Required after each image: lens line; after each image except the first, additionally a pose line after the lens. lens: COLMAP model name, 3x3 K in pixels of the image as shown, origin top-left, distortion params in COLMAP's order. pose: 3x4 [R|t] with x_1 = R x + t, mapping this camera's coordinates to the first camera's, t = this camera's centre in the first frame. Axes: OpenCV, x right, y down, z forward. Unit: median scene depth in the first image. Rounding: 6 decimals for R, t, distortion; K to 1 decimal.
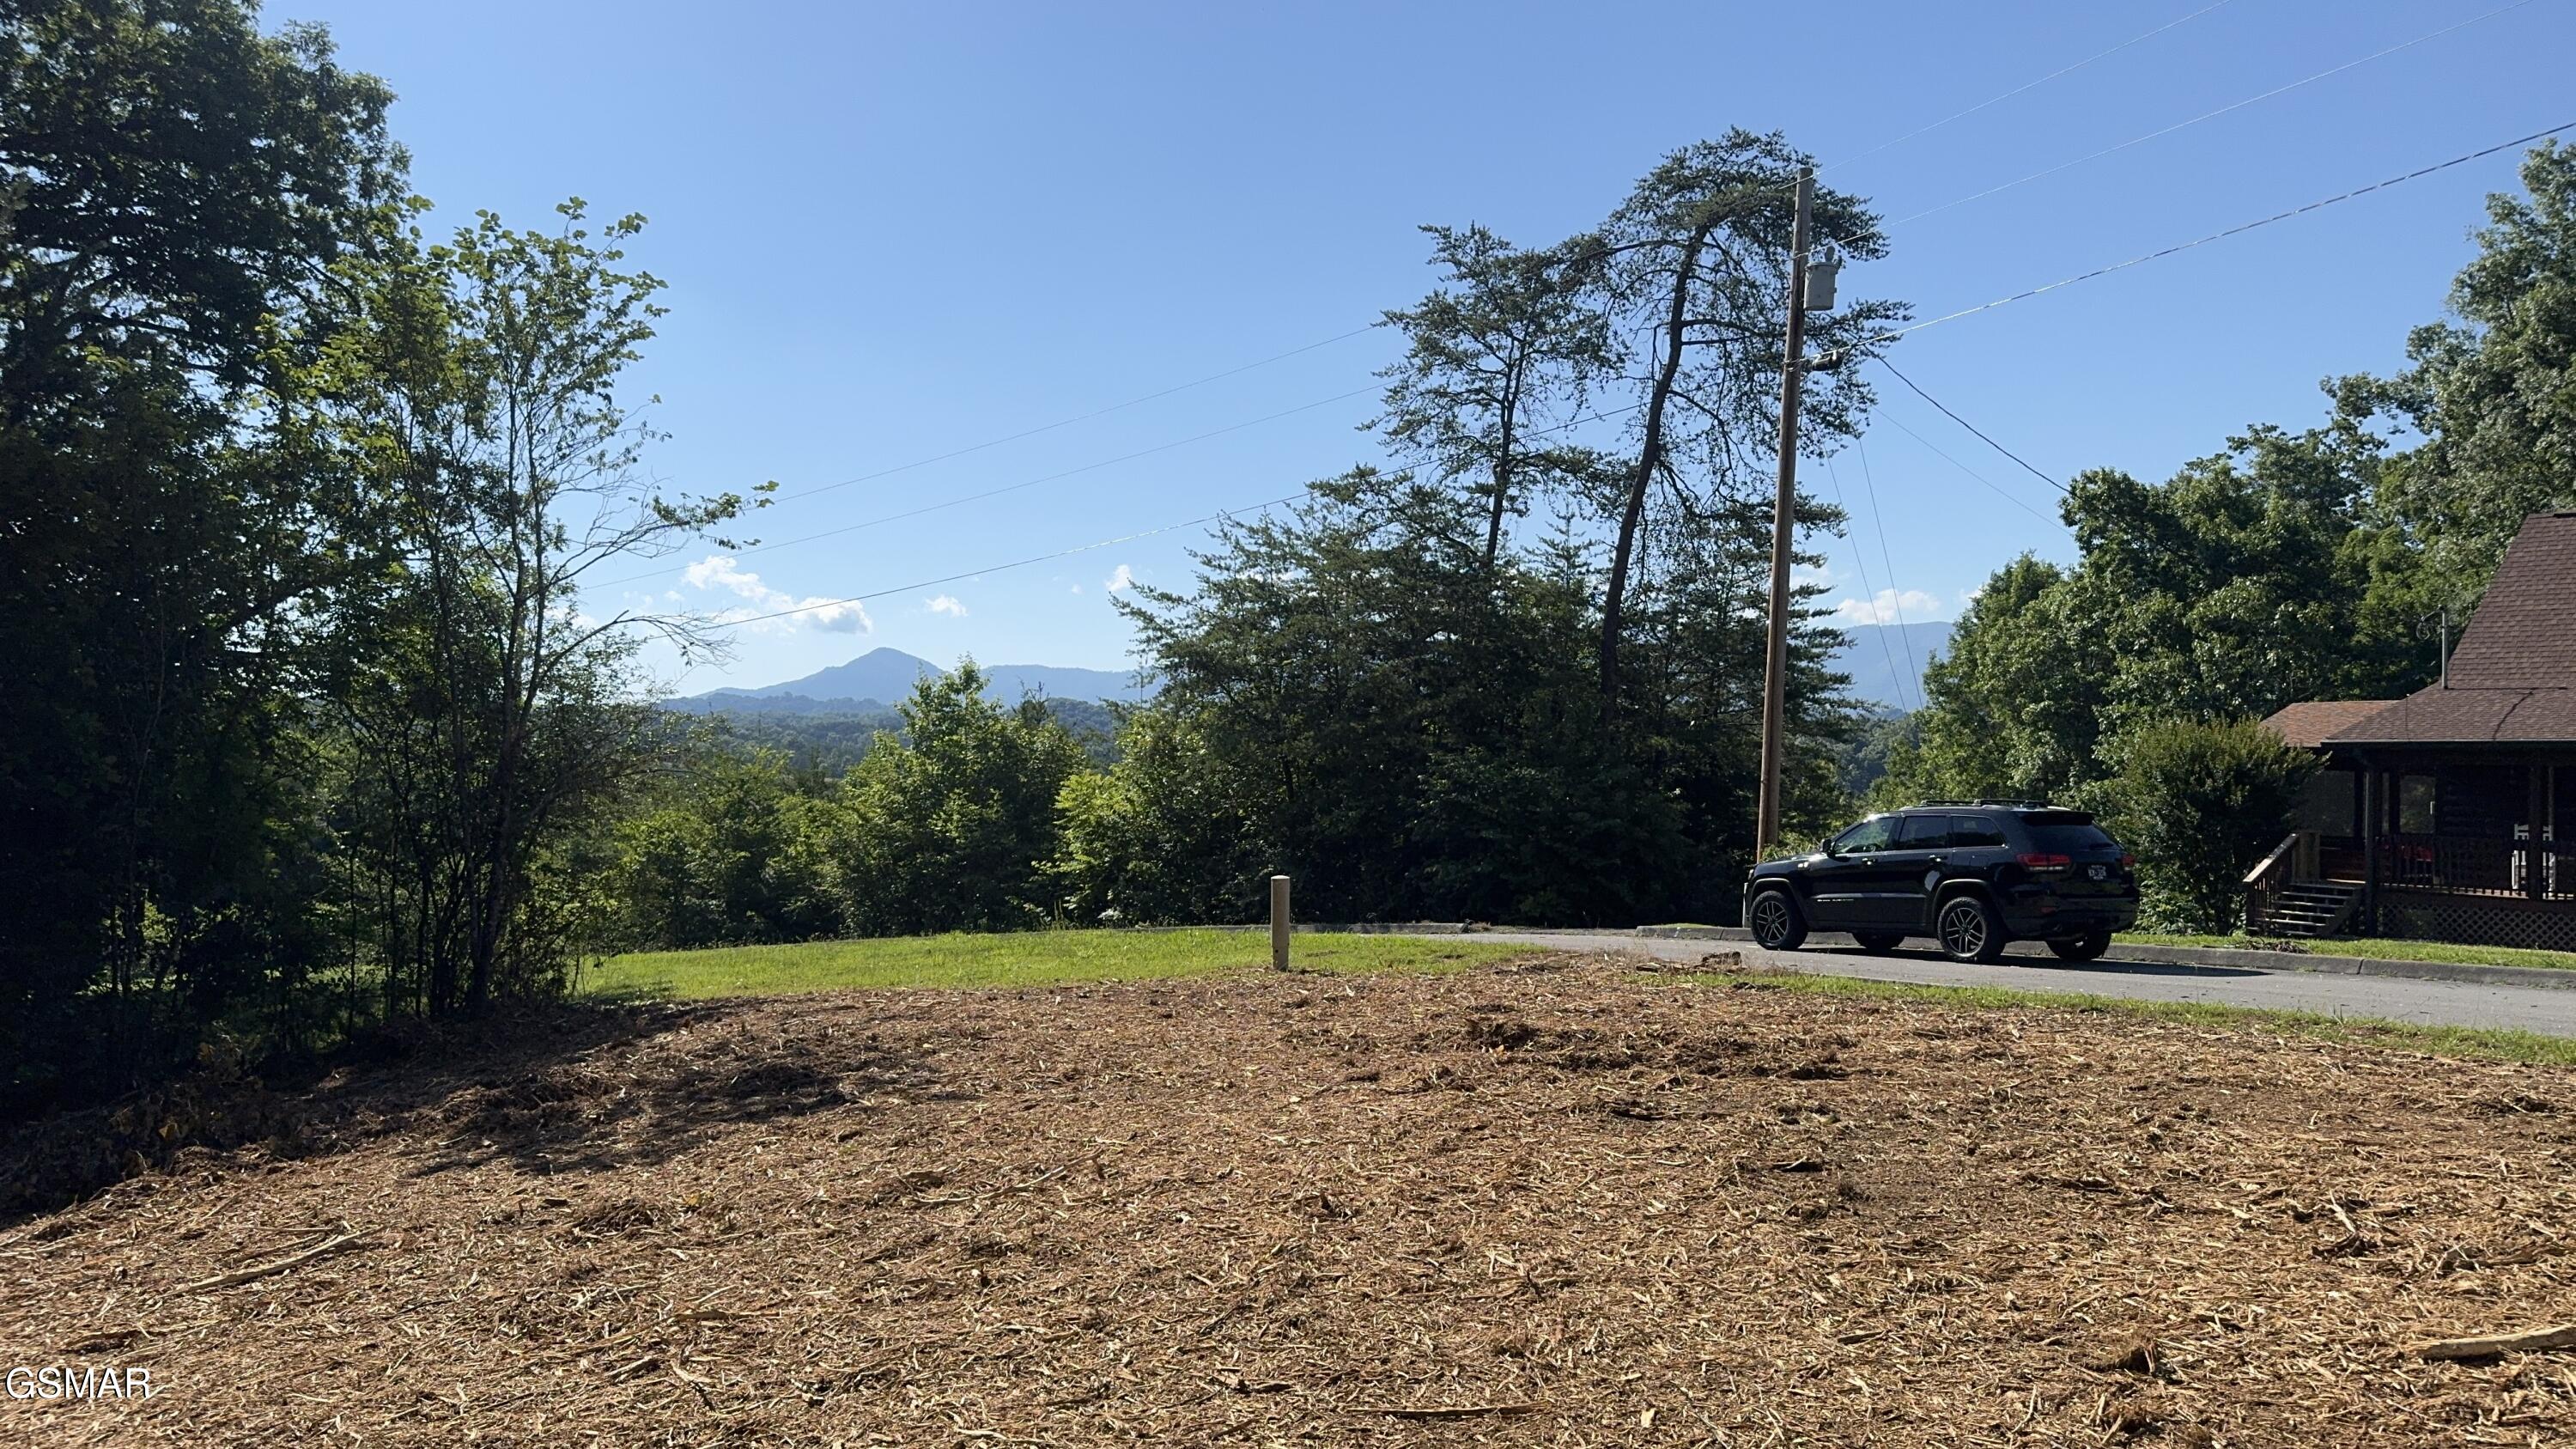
lens RADIAL K [[1807.3, 0, 1271.9], [0, 1807.3, 720.3], [0, 0, 1]] dist [0.076802, -0.094729]
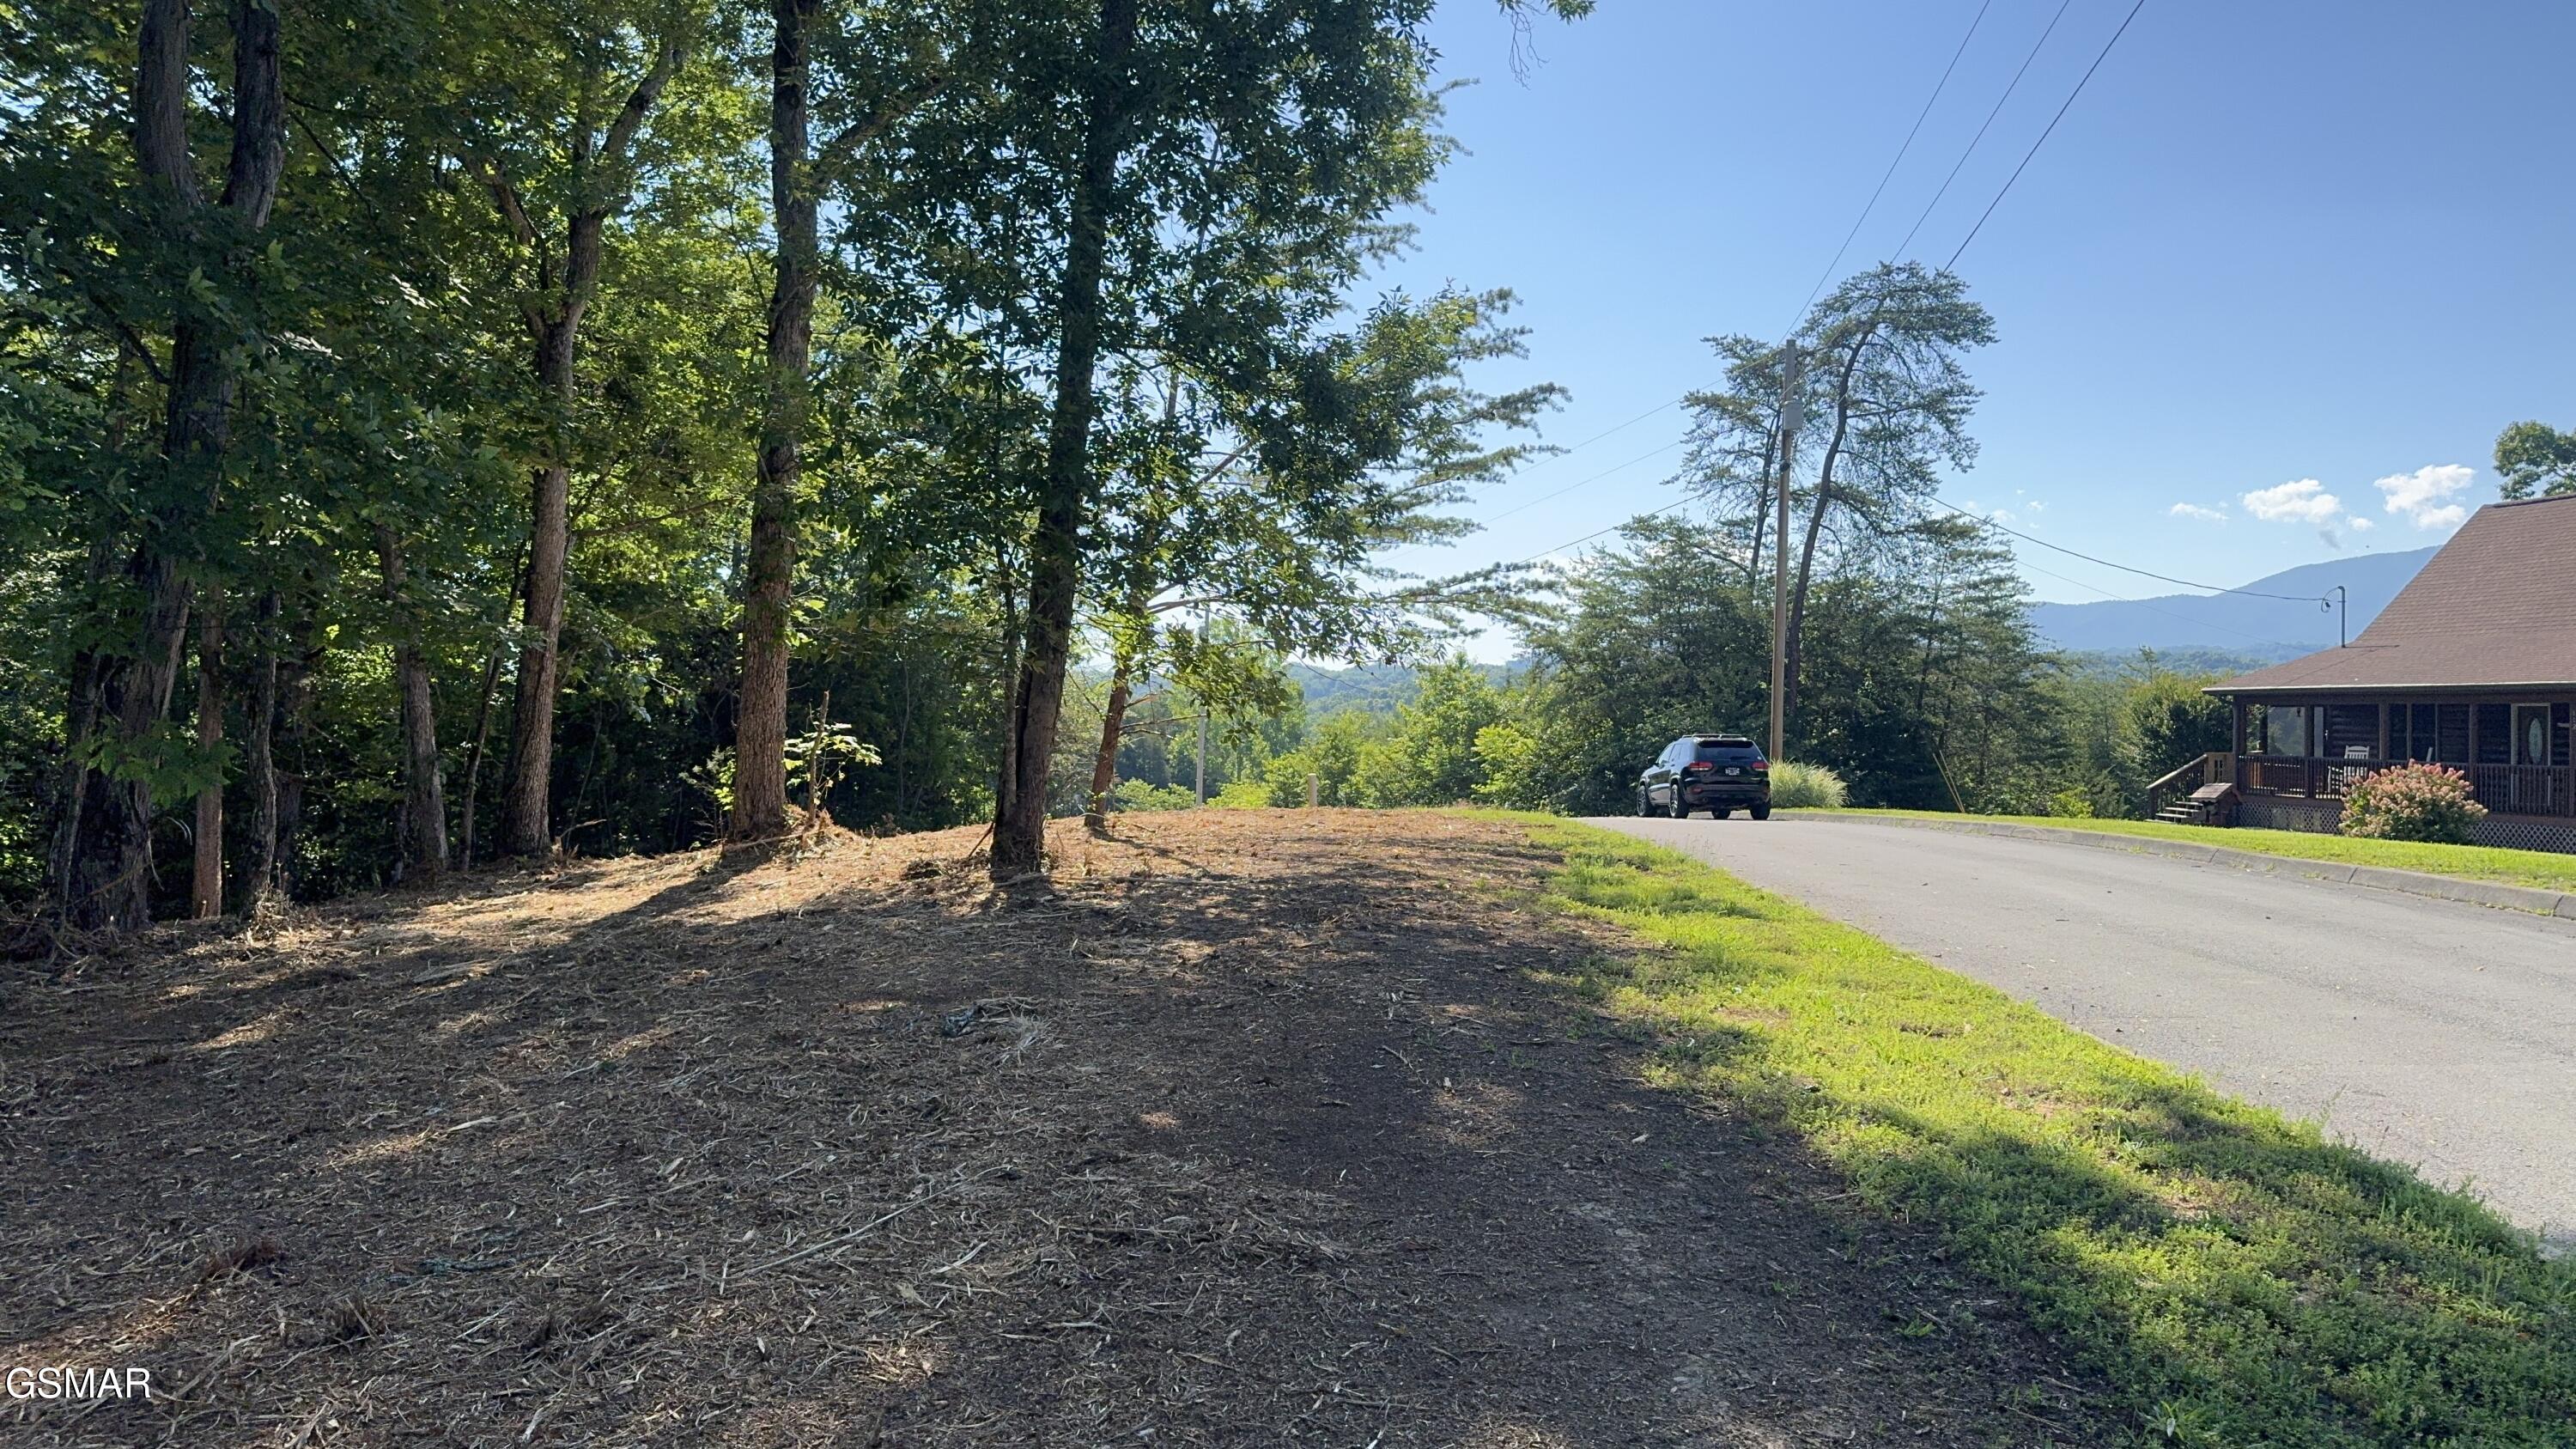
lens RADIAL K [[1807.3, 0, 1286.7], [0, 1807.3, 728.2], [0, 0, 1]] dist [0.076802, -0.094729]
pose [[0.896313, -0.017816, -0.443065, 0.407493], [0.031988, 0.999187, 0.024532, -0.011377], [0.442267, -0.036161, 0.896154, -0.426486]]
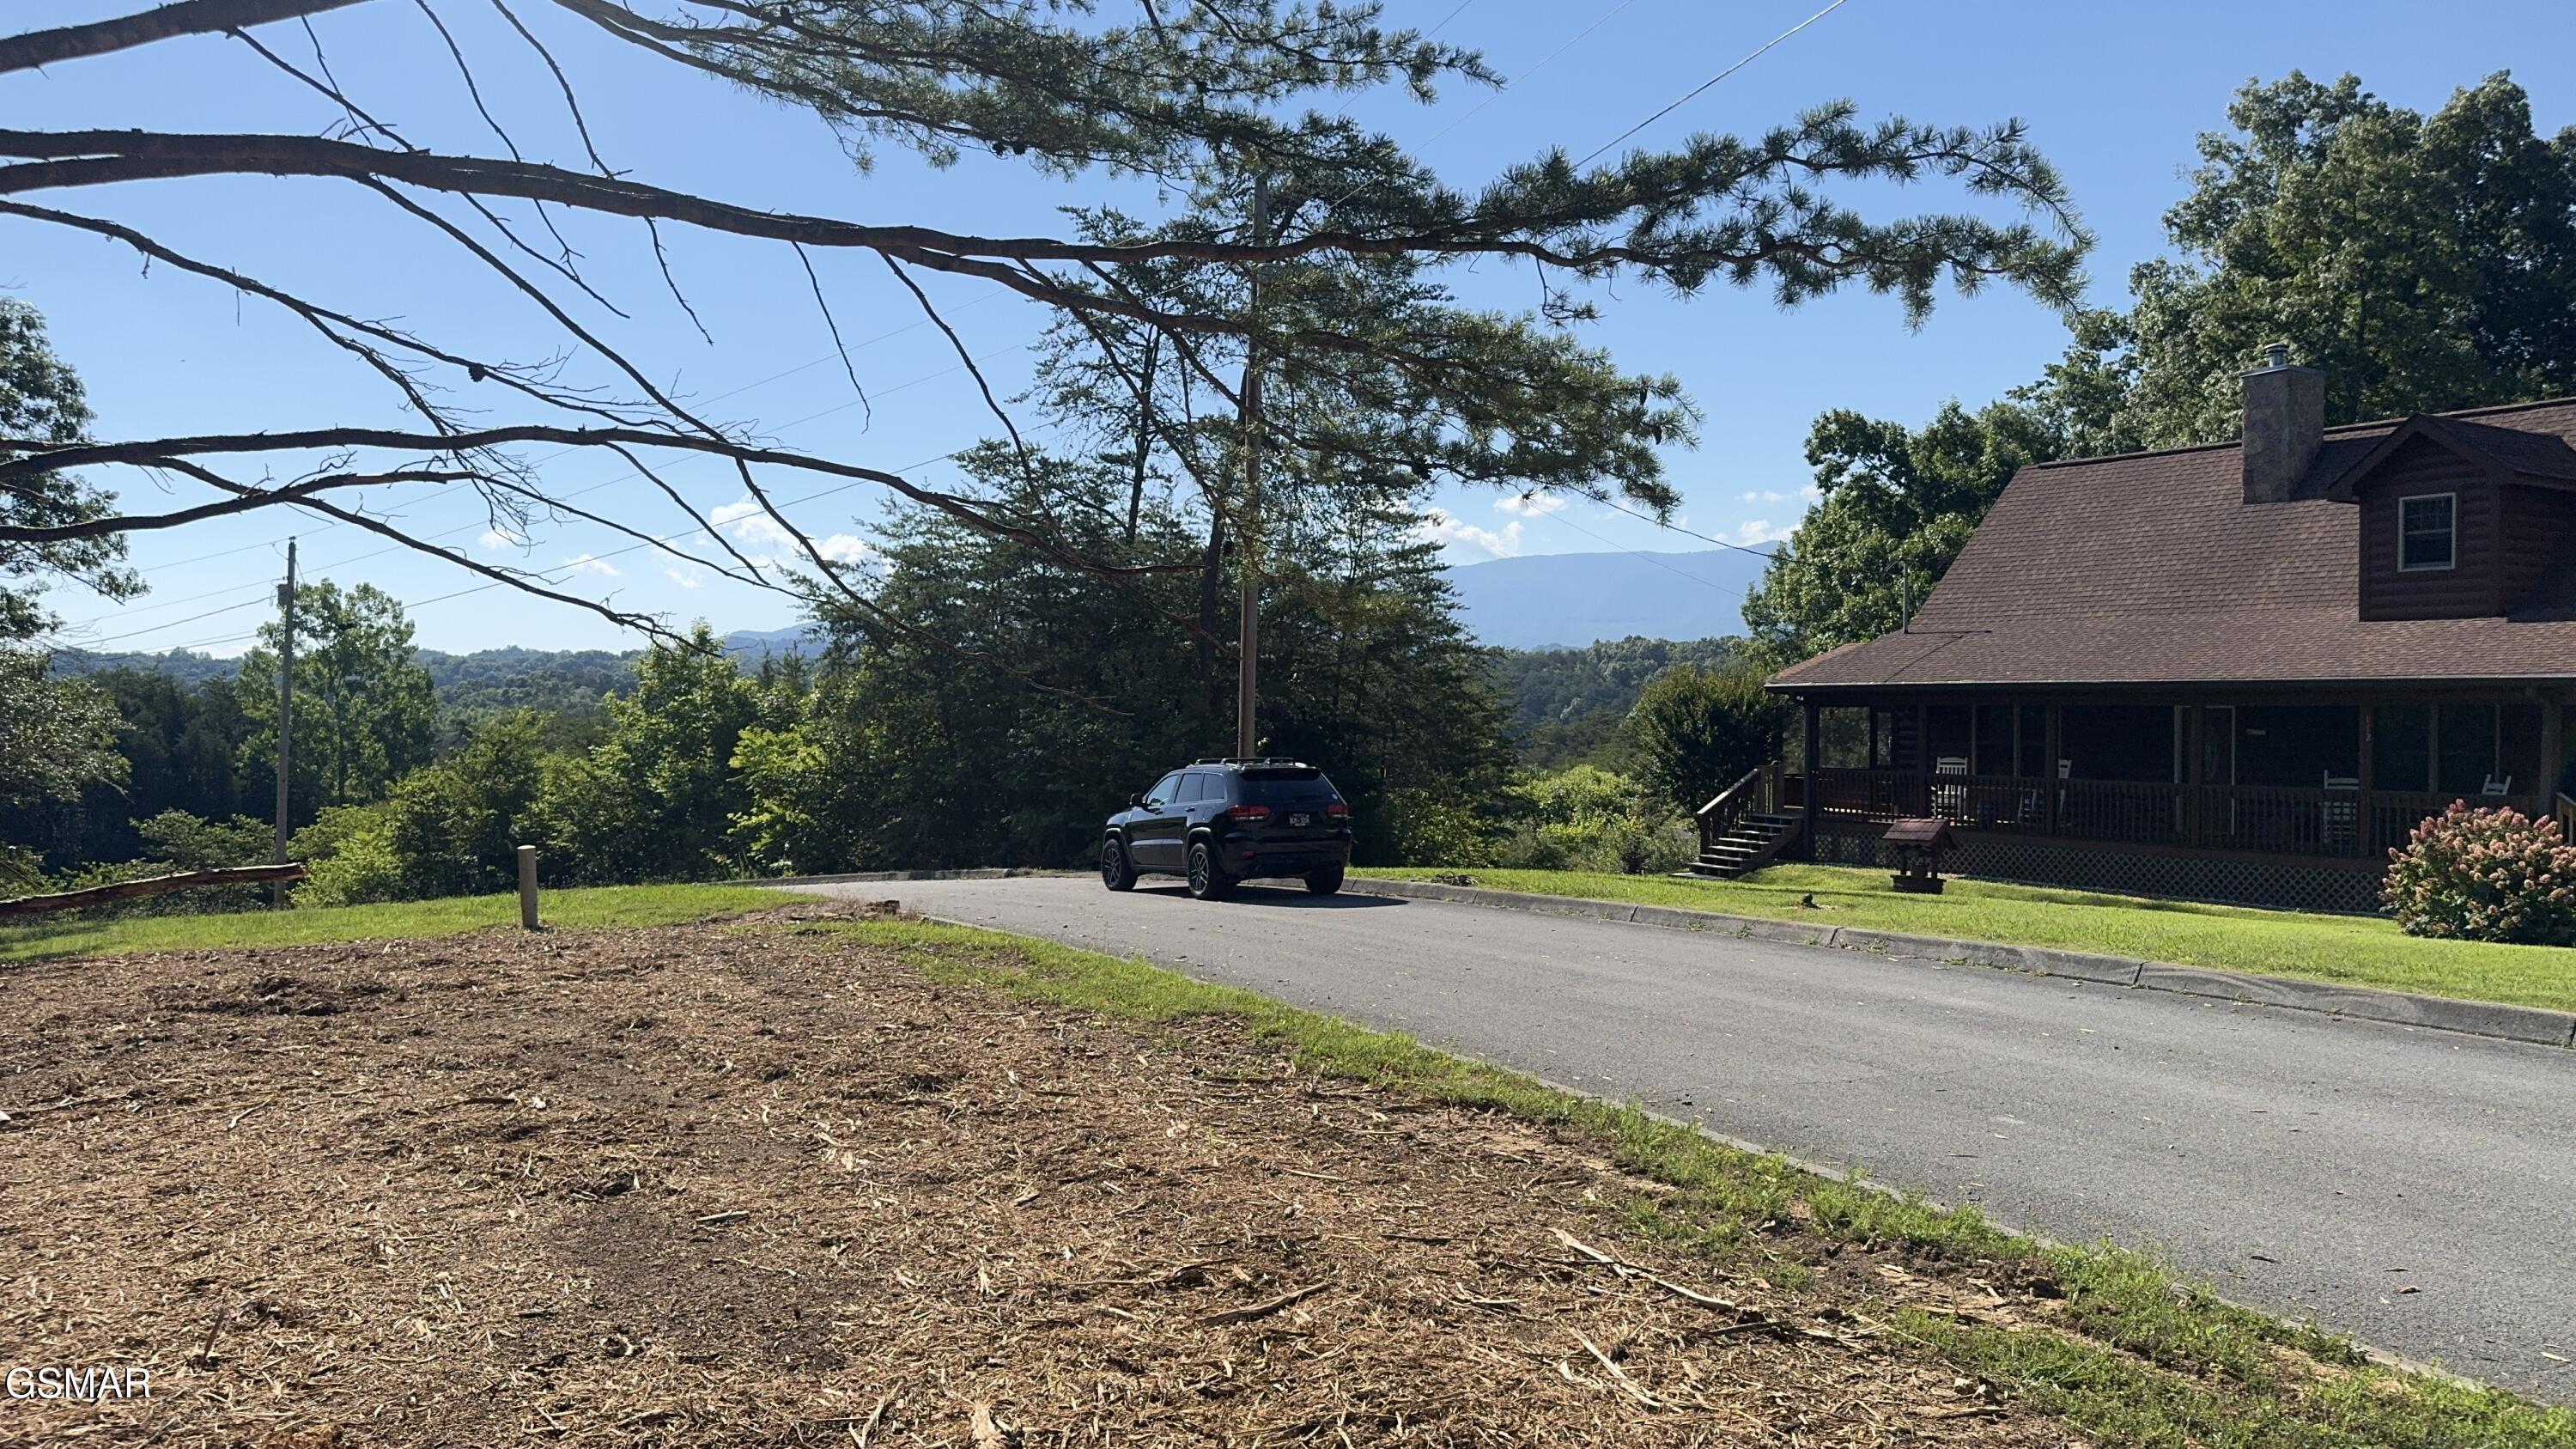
lens RADIAL K [[1807.3, 0, 1290.8], [0, 1807.3, 721.7], [0, 0, 1]] dist [0.076802, -0.094729]
pose [[0.999724, -0.022985, -0.004959, 0.210135], [0.023163, 0.998952, 0.039479, -0.011717], [0.004046, -0.039583, 0.999208, -0.068191]]
